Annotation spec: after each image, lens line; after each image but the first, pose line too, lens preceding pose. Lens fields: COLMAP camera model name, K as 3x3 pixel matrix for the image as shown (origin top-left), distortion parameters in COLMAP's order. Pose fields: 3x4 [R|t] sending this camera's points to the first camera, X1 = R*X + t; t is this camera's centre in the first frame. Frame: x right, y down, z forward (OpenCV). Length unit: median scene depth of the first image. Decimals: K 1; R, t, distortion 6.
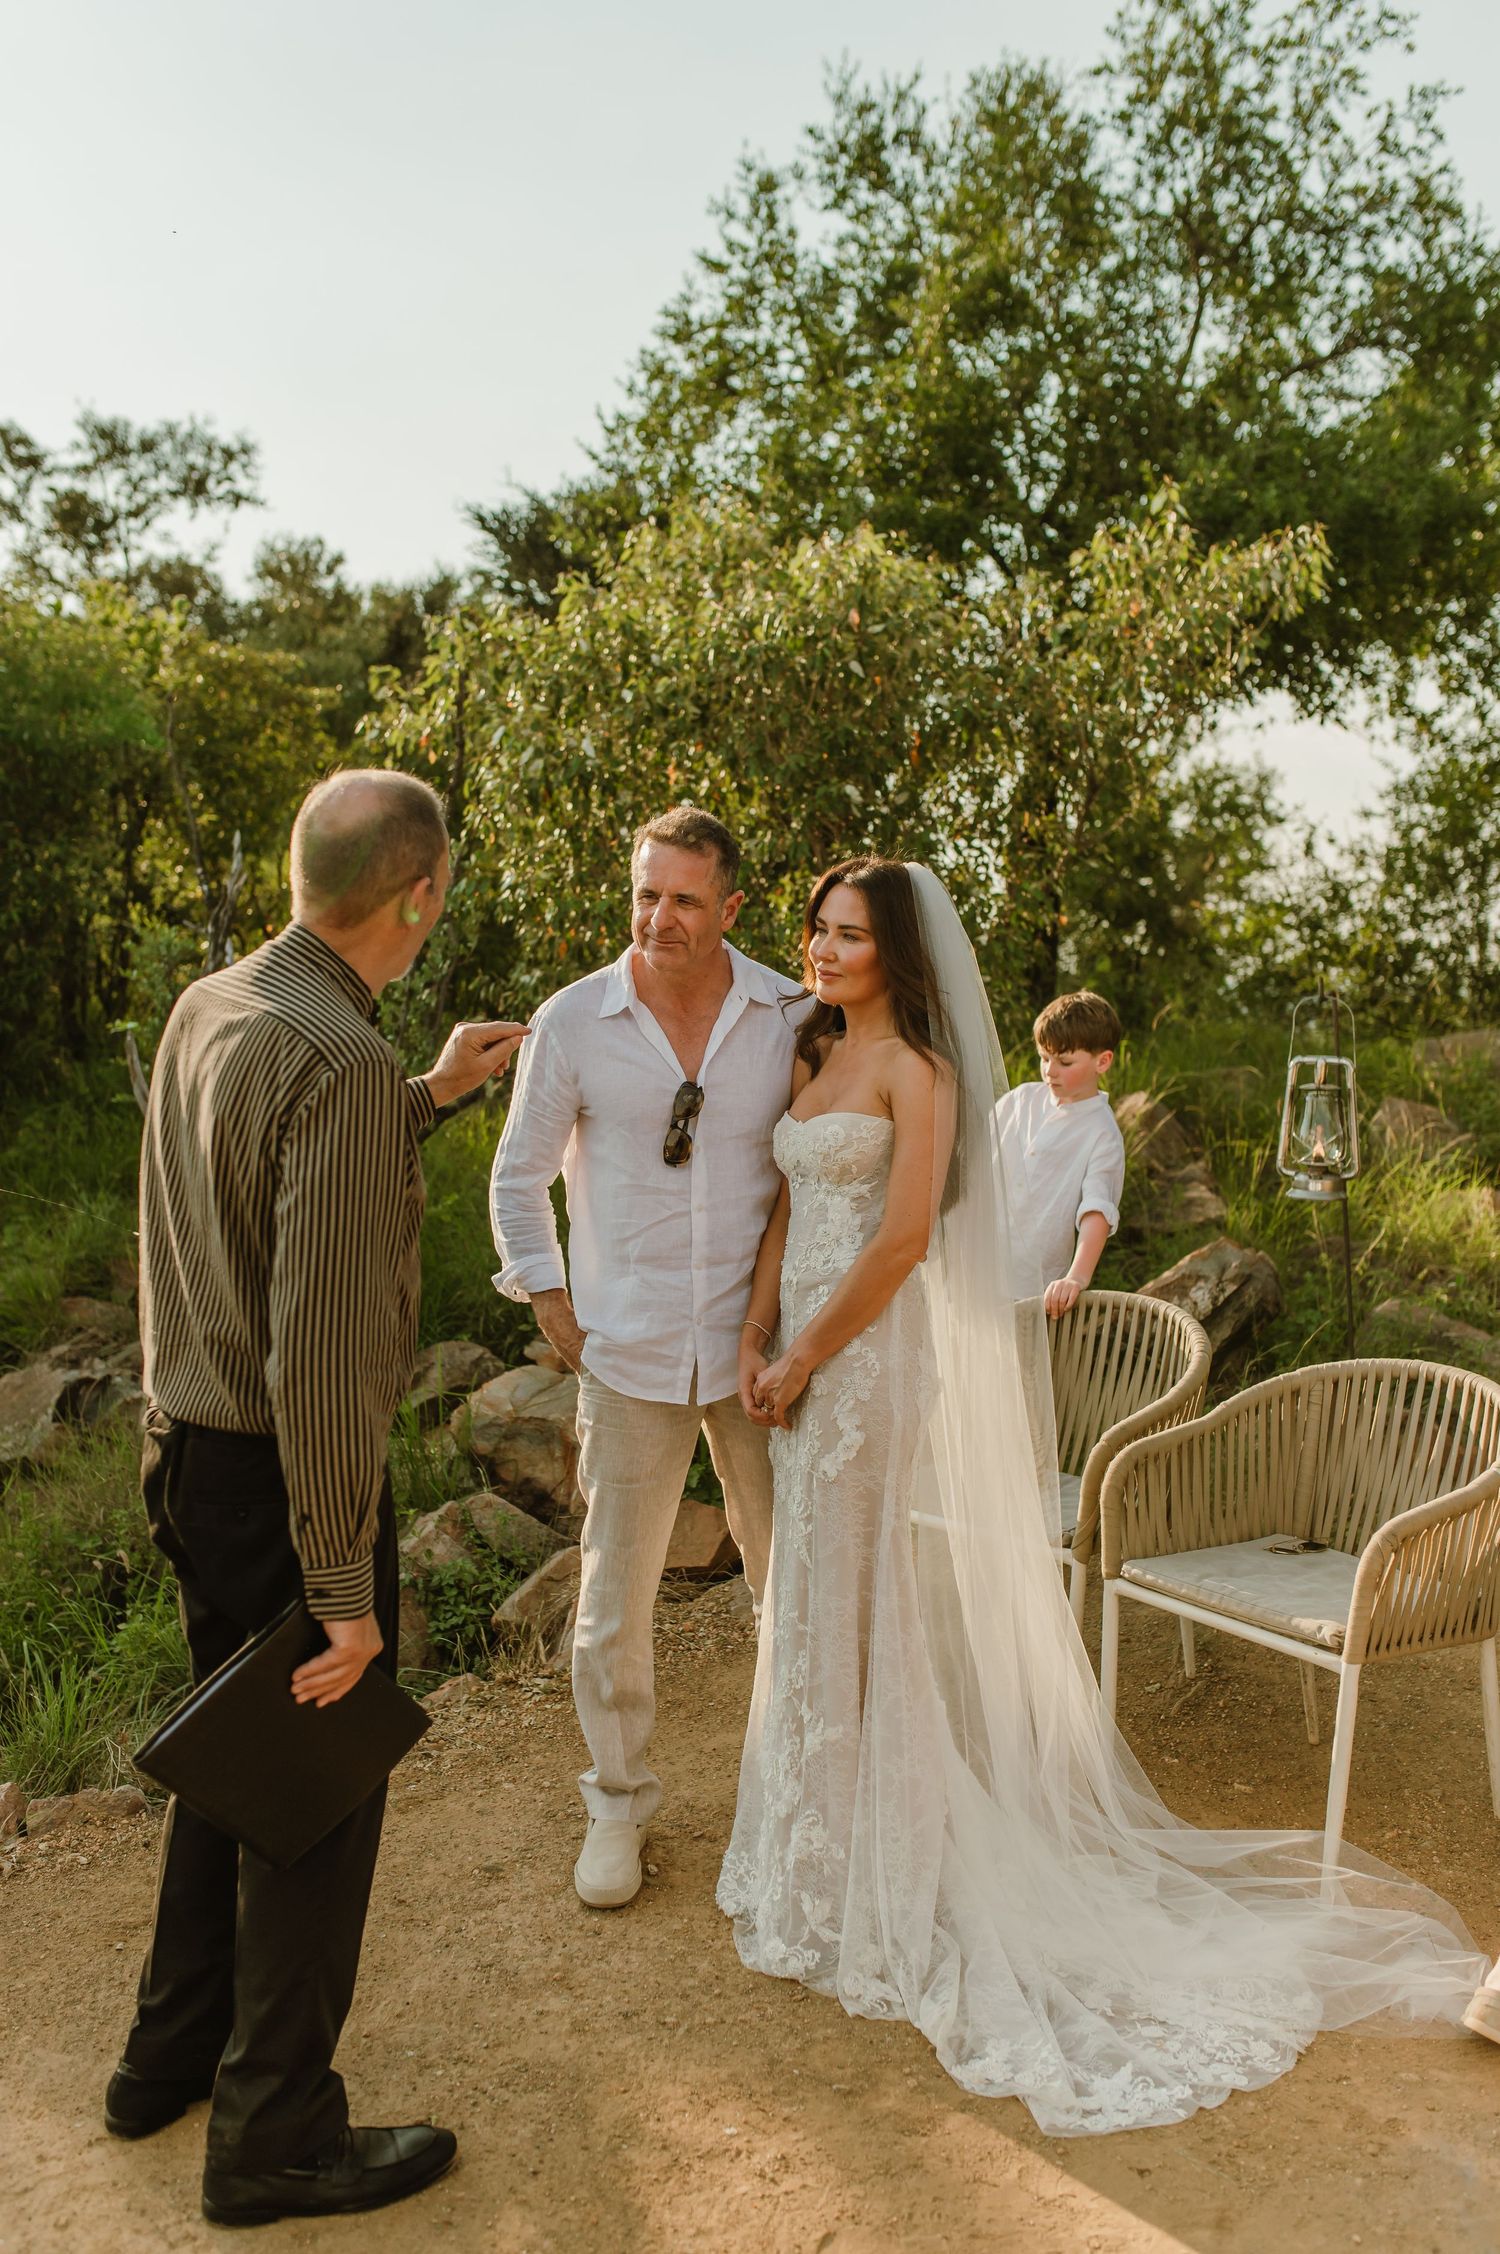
lens RADIAL K [[2140.3, 0, 747.2], [0, 2140.3, 1140.4], [0, 0, 1]] dist [0.026497, 0.000000]
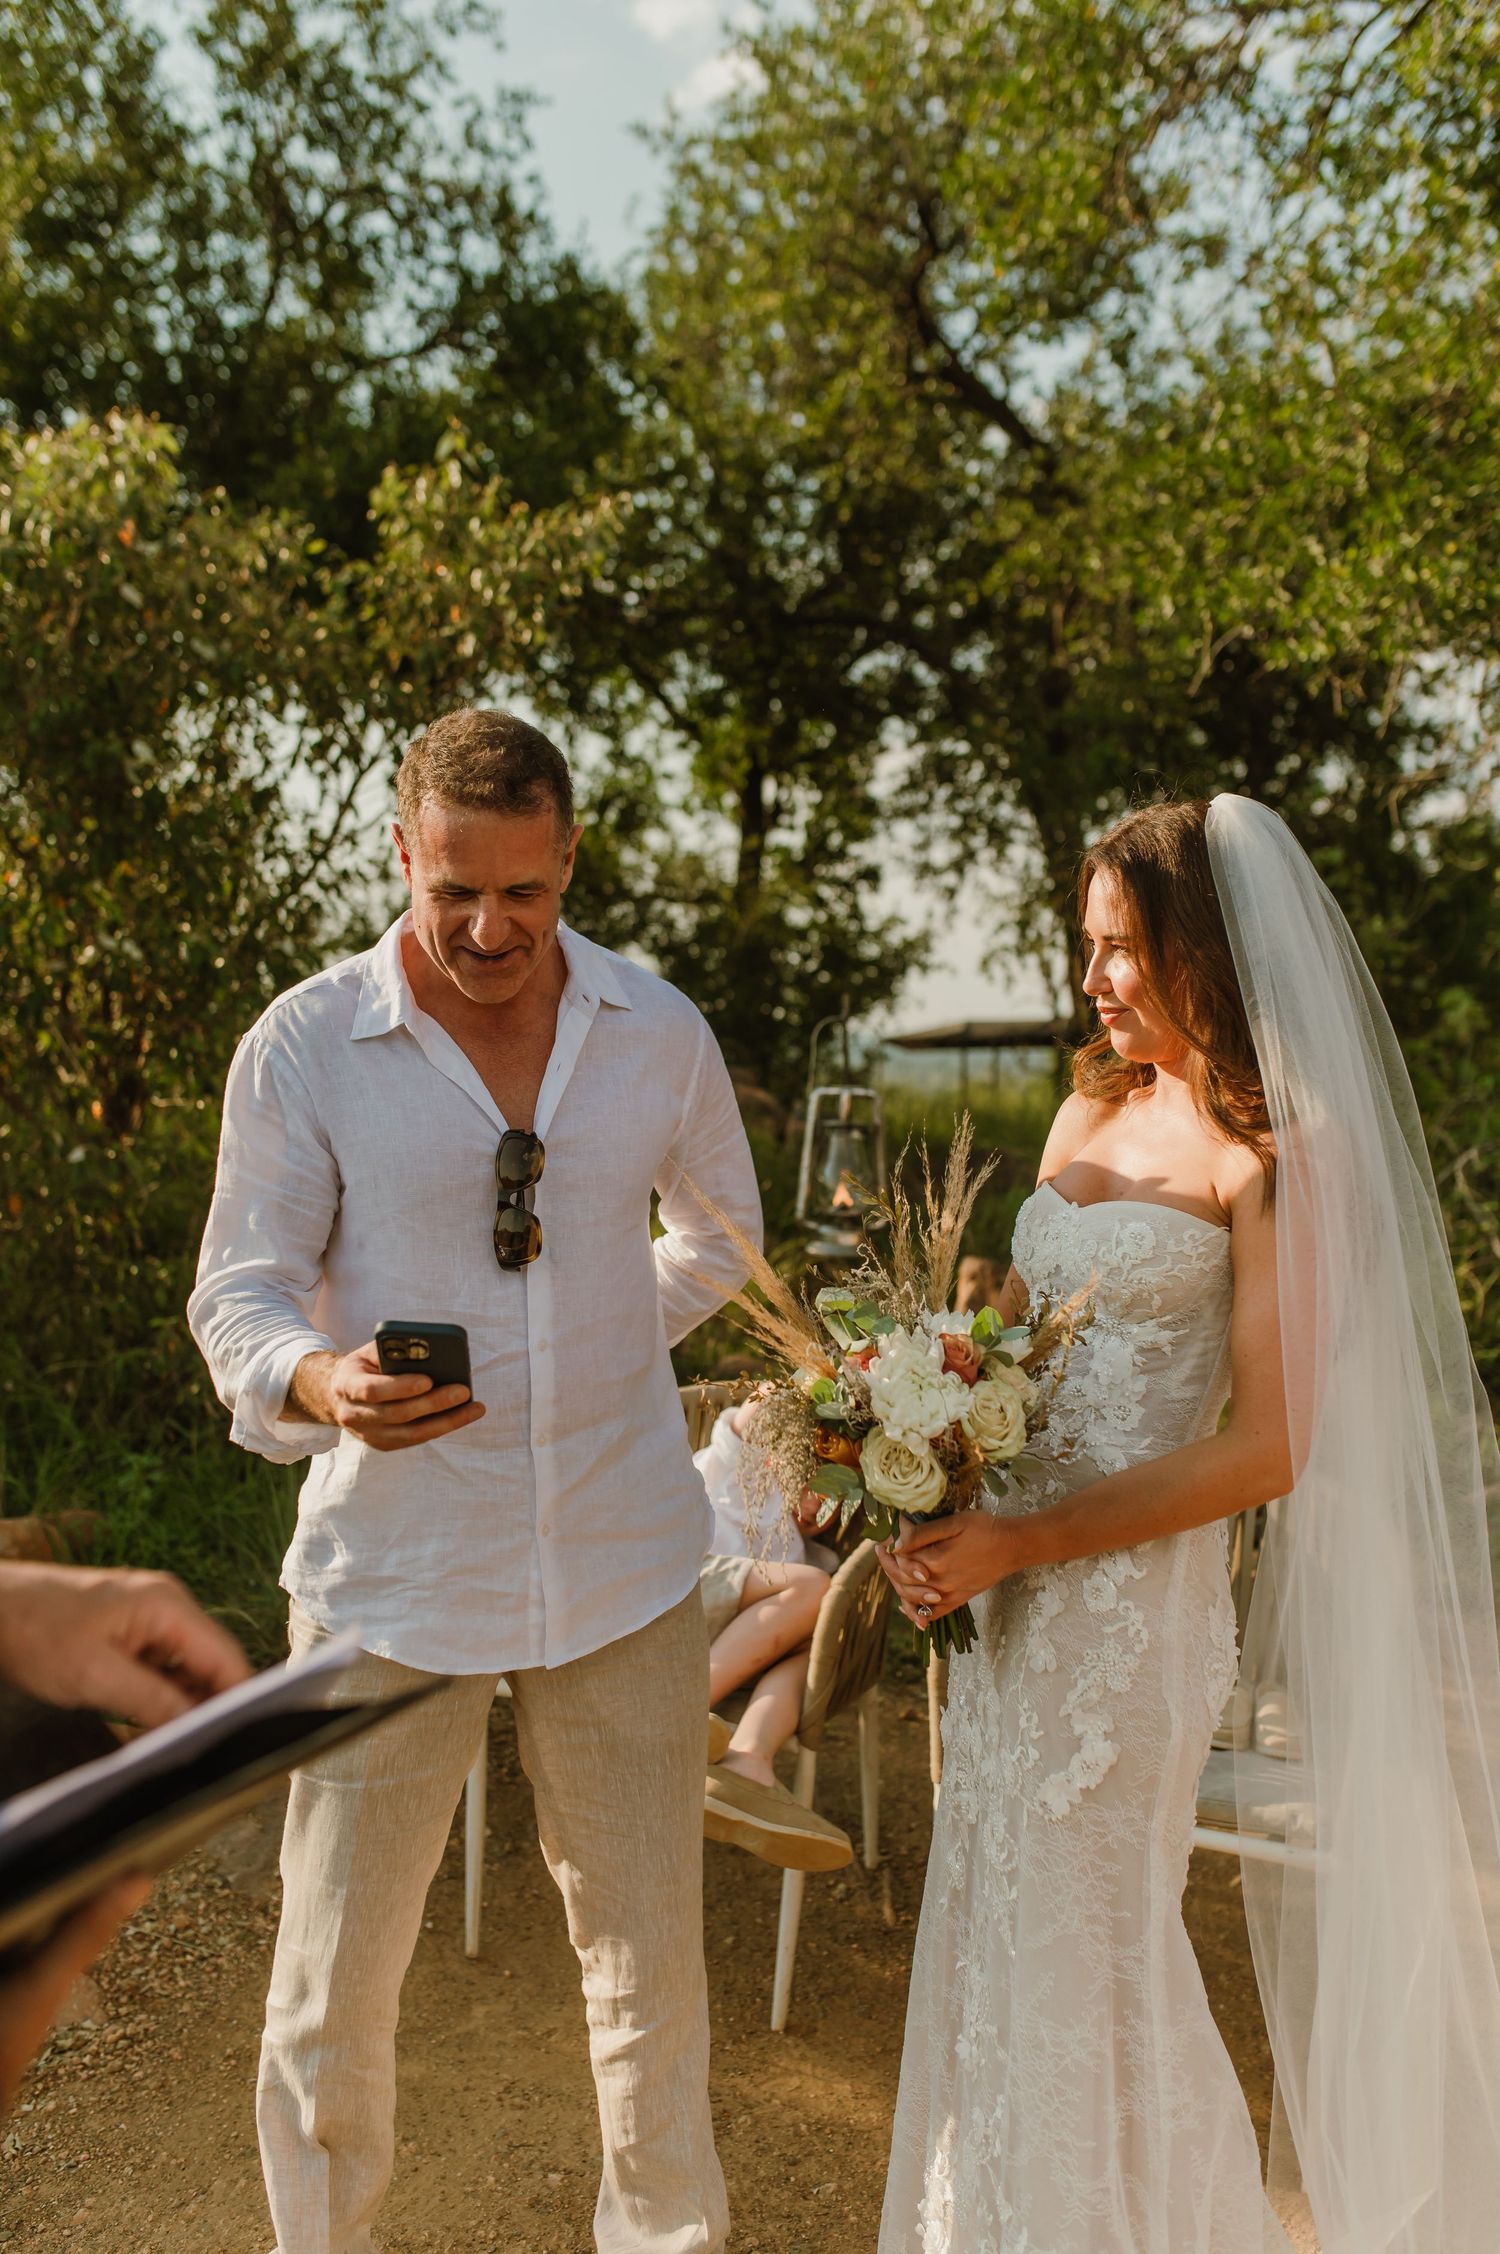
lens RADIAL K [[2140.3, 0, 781.0], [0, 2140.3, 1127.5], [0, 0, 1]] dist [0.026497, 0.000000]
pose [[0.855780, -0.016363, 0.517081, -0.085735], [0.027862, 0.999507, -0.014482, -0.004650], [-0.516589, 0.026801, 0.855814, 0.117010]]
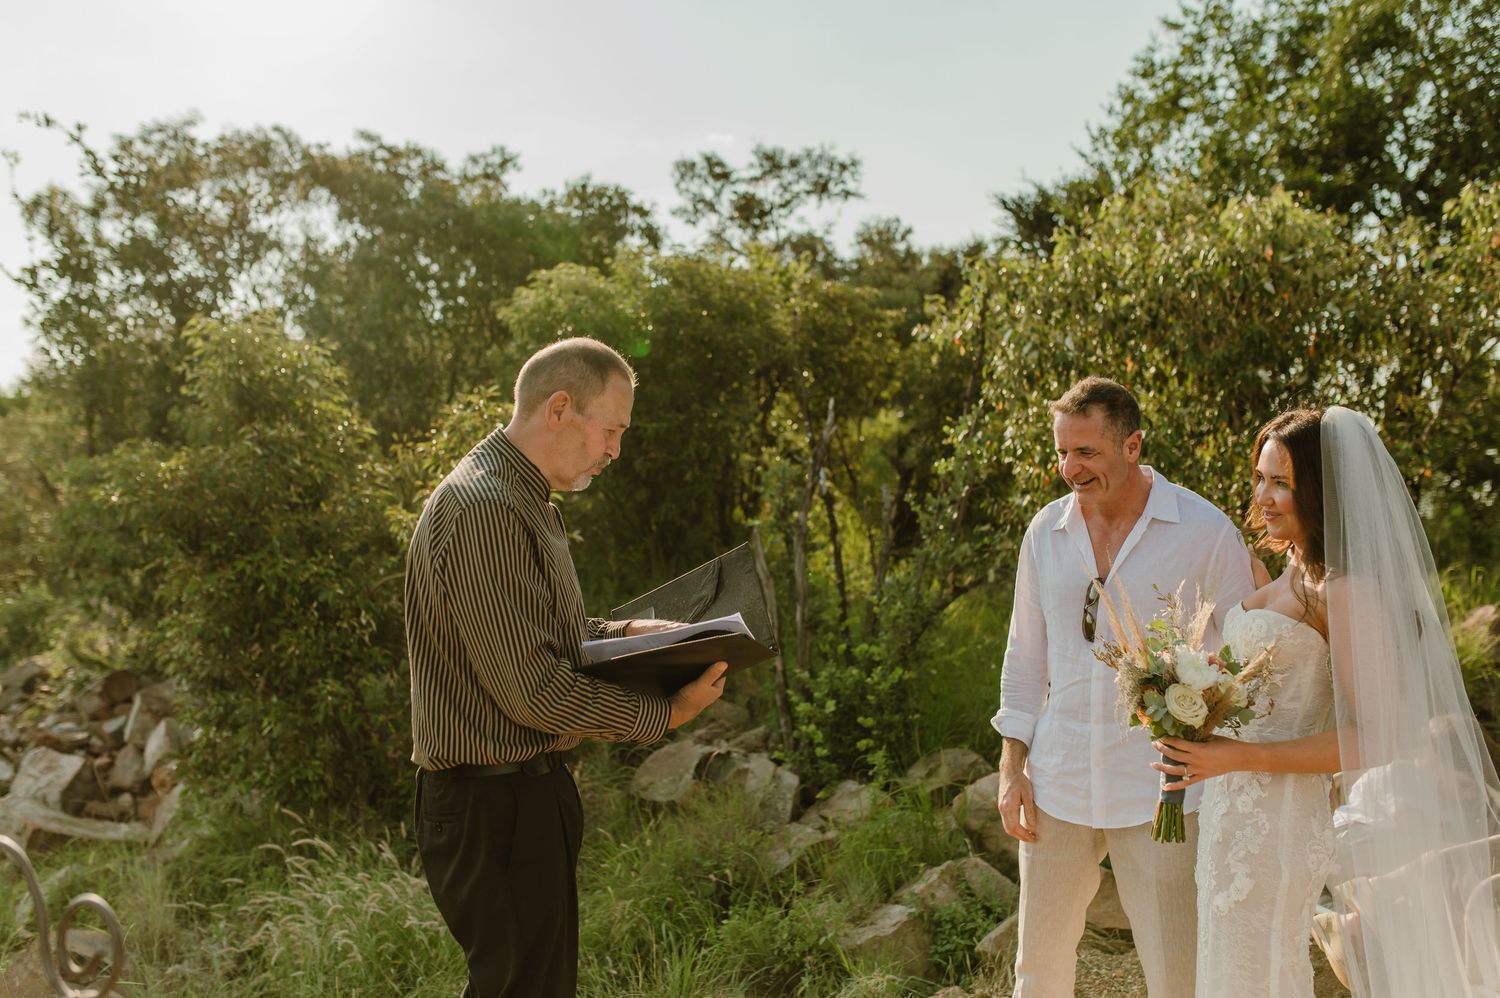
lens RADIAL K [[1424.3, 0, 744.3], [0, 1424.3, 497.5], [0, 0, 1]] dist [0.026497, 0.000000]
pose [[0.956395, 0.034509, -0.290031, -0.000786], [-0.058236, 0.995588, -0.073579, 0.002357], [0.286213, 0.087260, 0.954184, 0.014169]]
